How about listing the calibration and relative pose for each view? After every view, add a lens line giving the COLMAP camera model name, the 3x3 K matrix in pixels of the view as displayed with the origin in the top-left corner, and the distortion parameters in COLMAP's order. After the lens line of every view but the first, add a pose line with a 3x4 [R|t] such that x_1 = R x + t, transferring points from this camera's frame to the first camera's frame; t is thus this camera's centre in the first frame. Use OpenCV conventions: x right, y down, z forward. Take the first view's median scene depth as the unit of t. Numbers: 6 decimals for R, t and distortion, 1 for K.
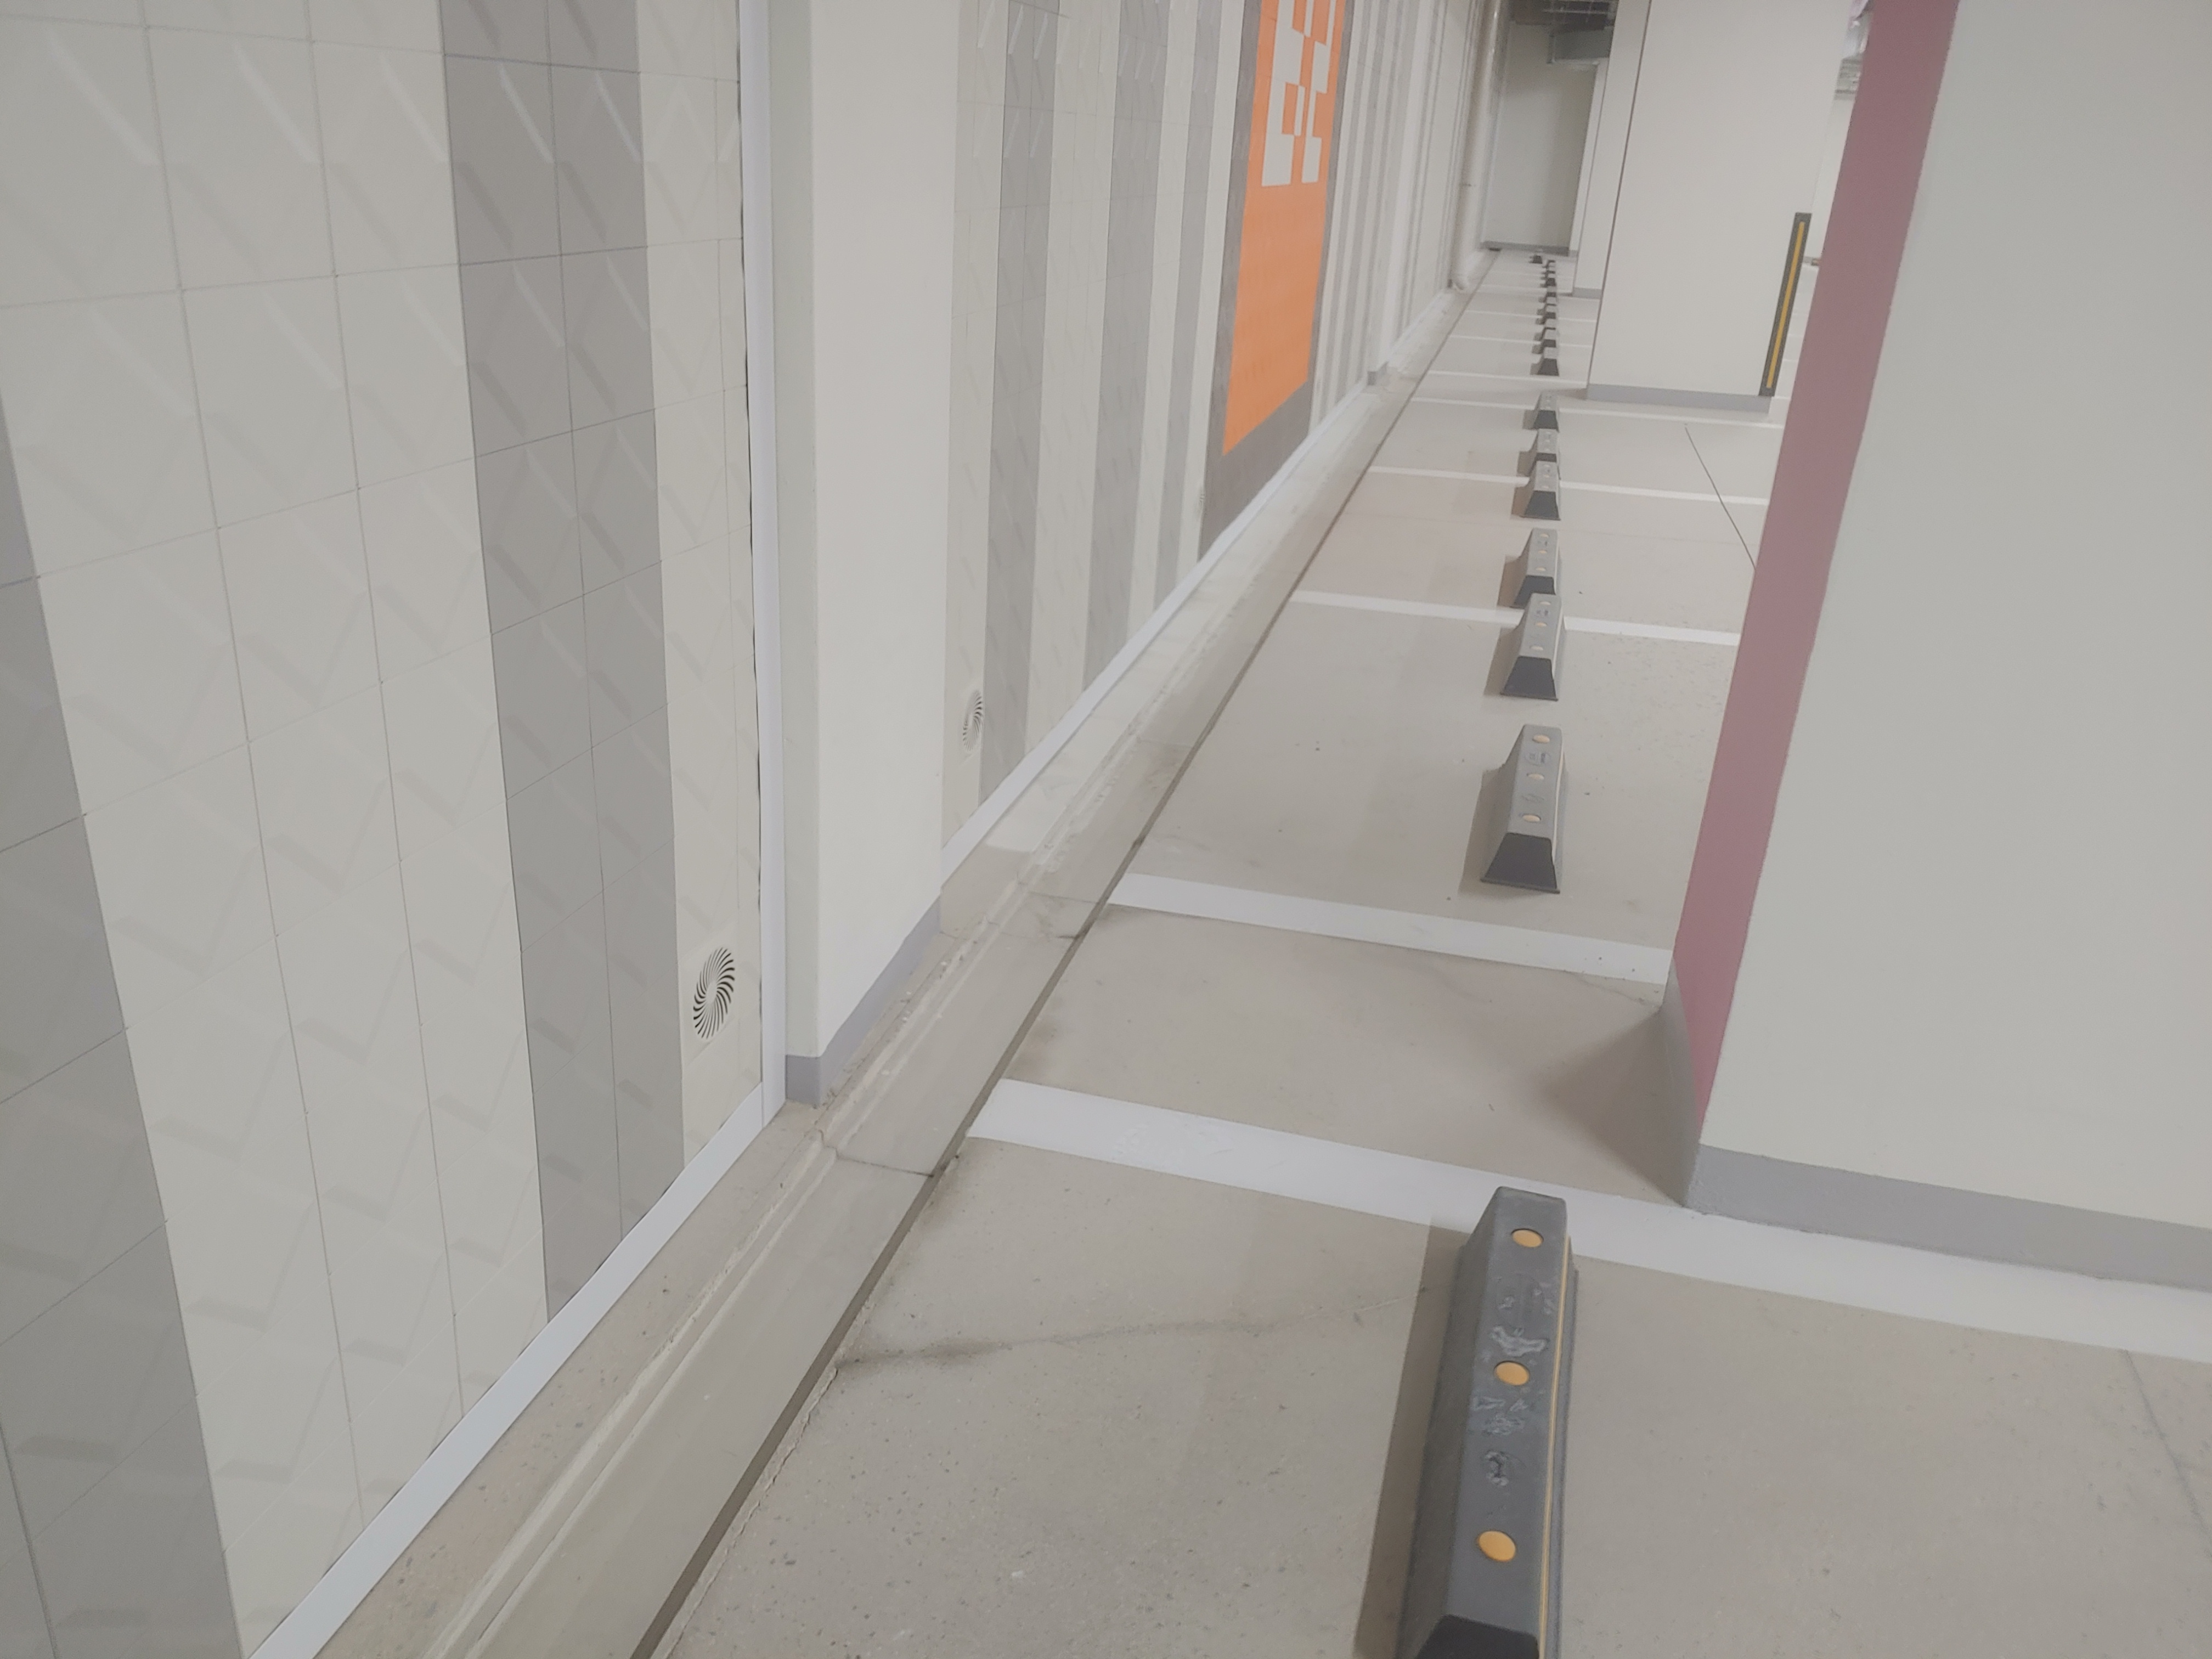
lens RADIAL K [[1772.7, 0, 1106.0], [0, 1772.7, 829.5], [0, 0, 1]] dist [0.054506, 0.000725]
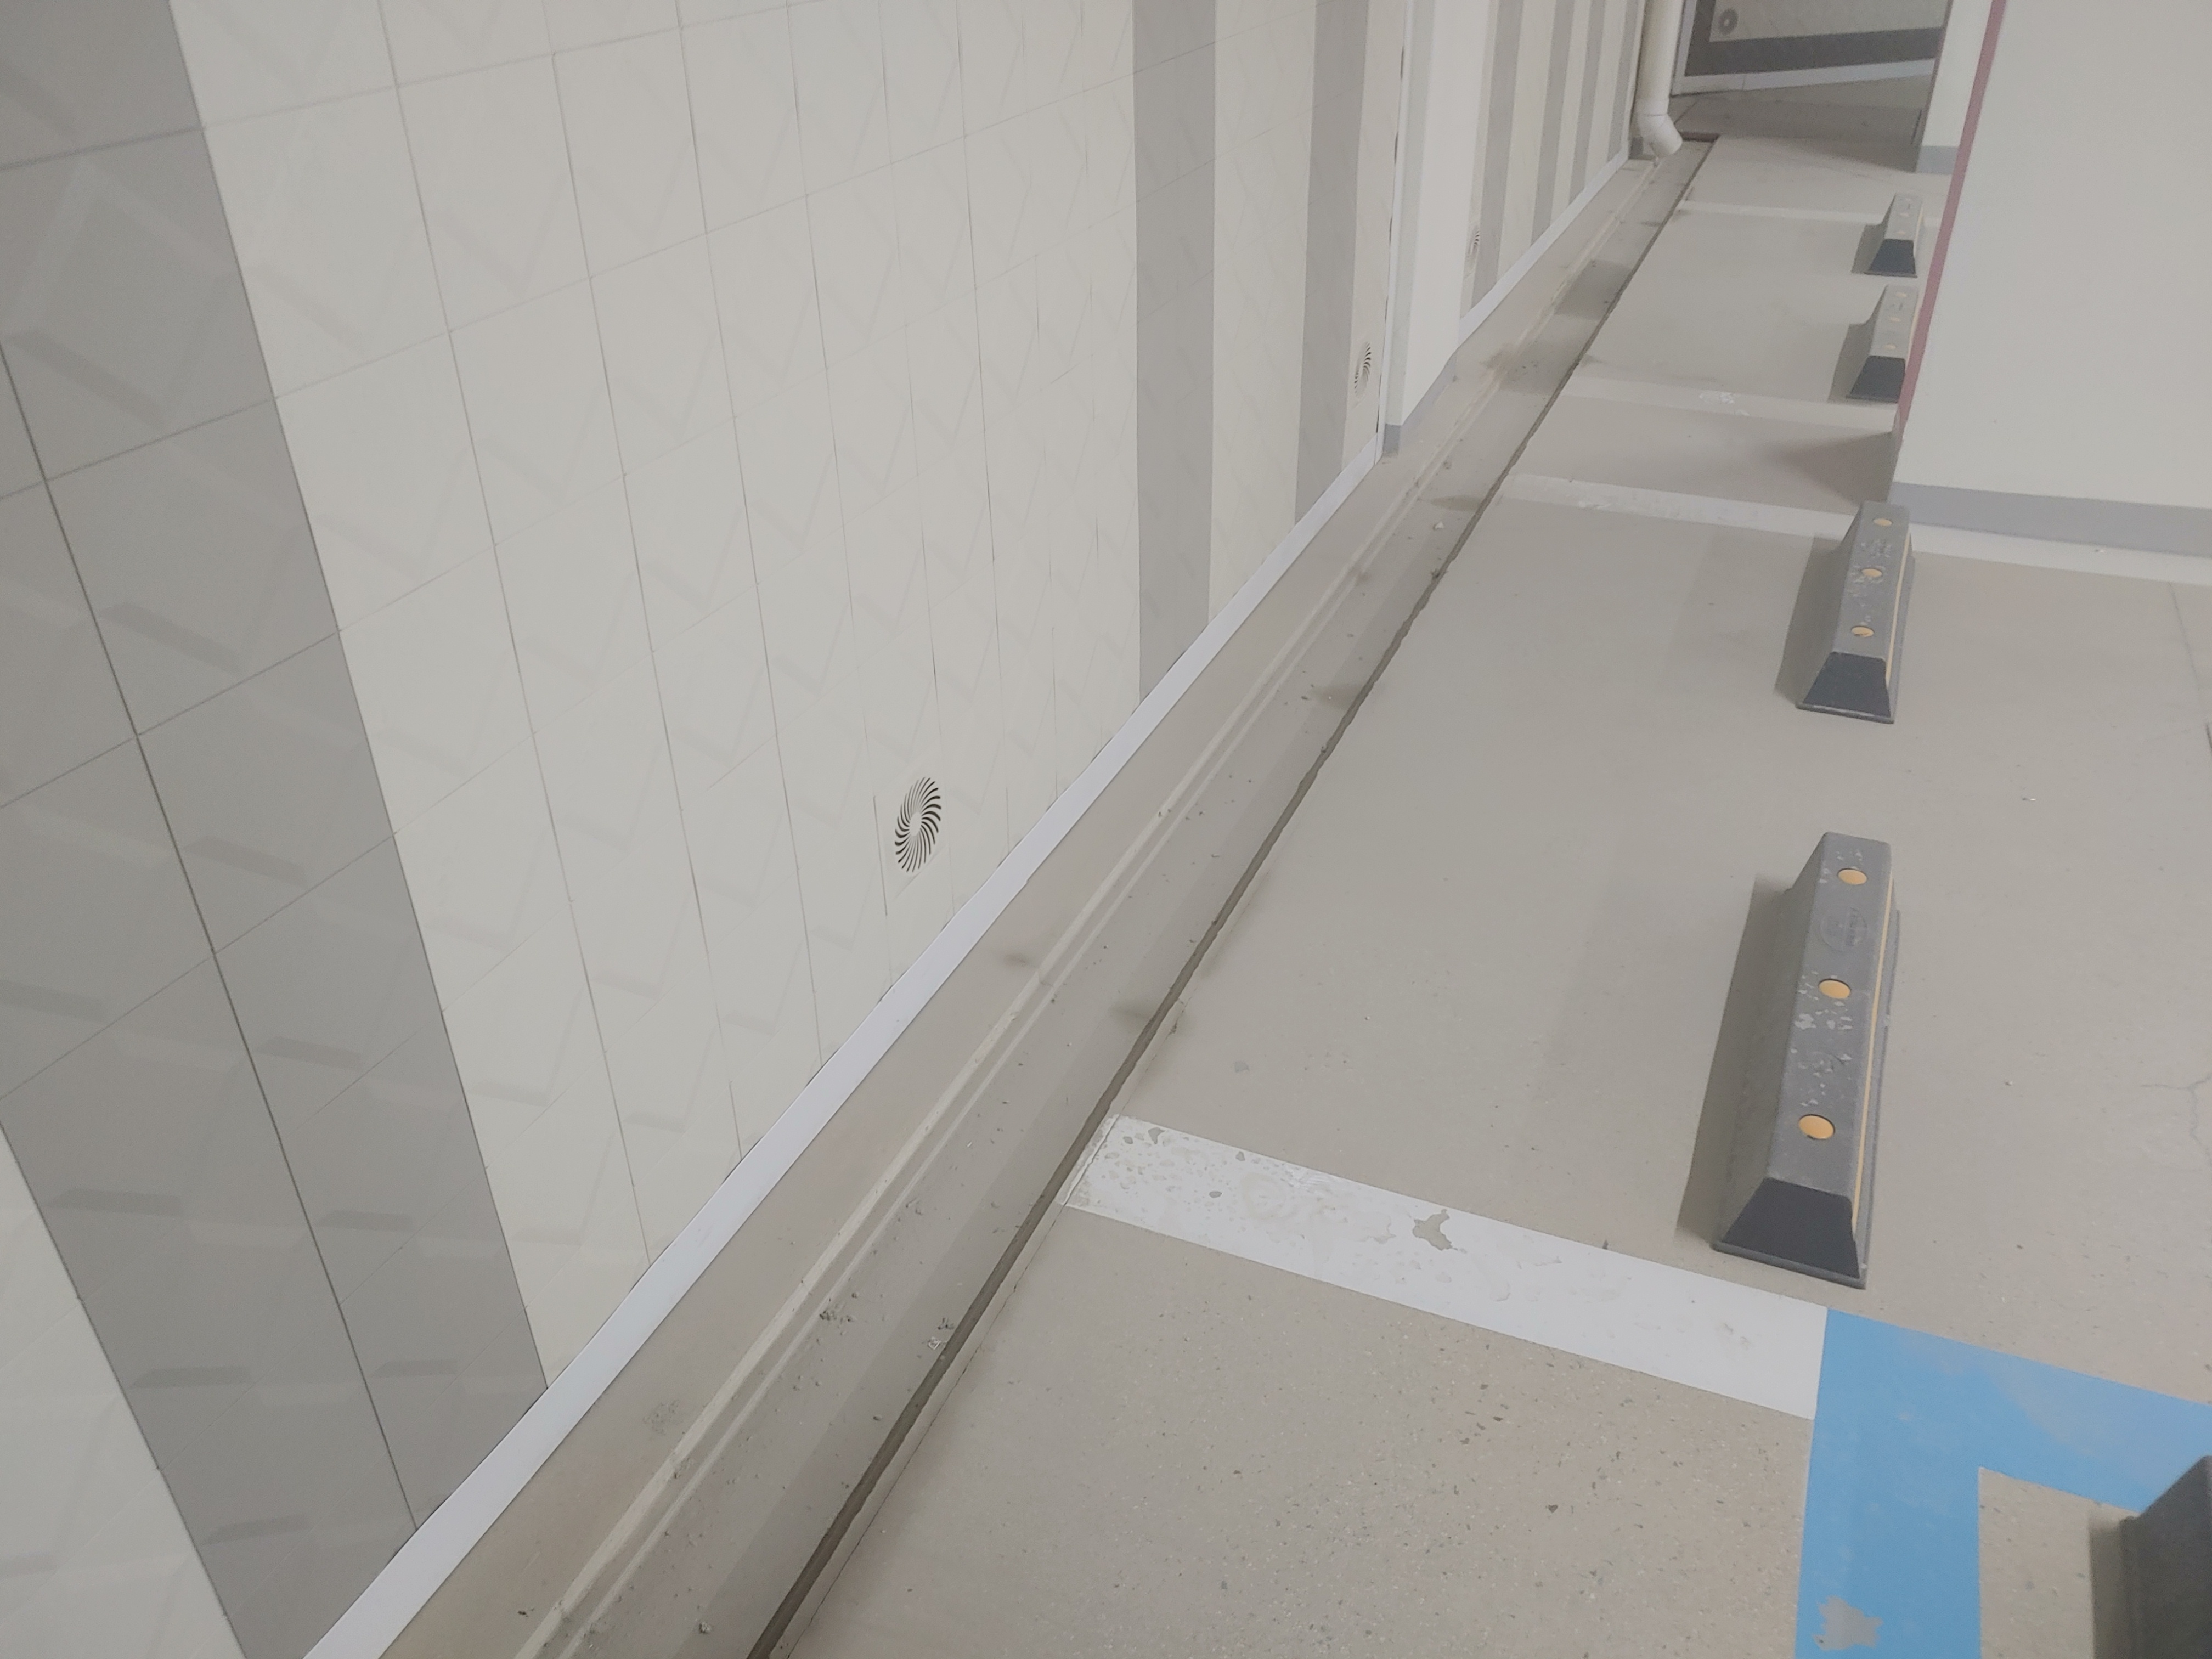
lens RADIAL K [[1776.5, 0, 1106.0], [0, 1776.5, 829.5], [0, 0, 1]] dist [-0.003674, -0.004722]
pose [[0.985940, 0.017808, -0.166149, 0.032560], [0.007514, 0.988574, 0.150548, -0.048452], [0.166931, -0.149680, 0.974541, 0.128325]]
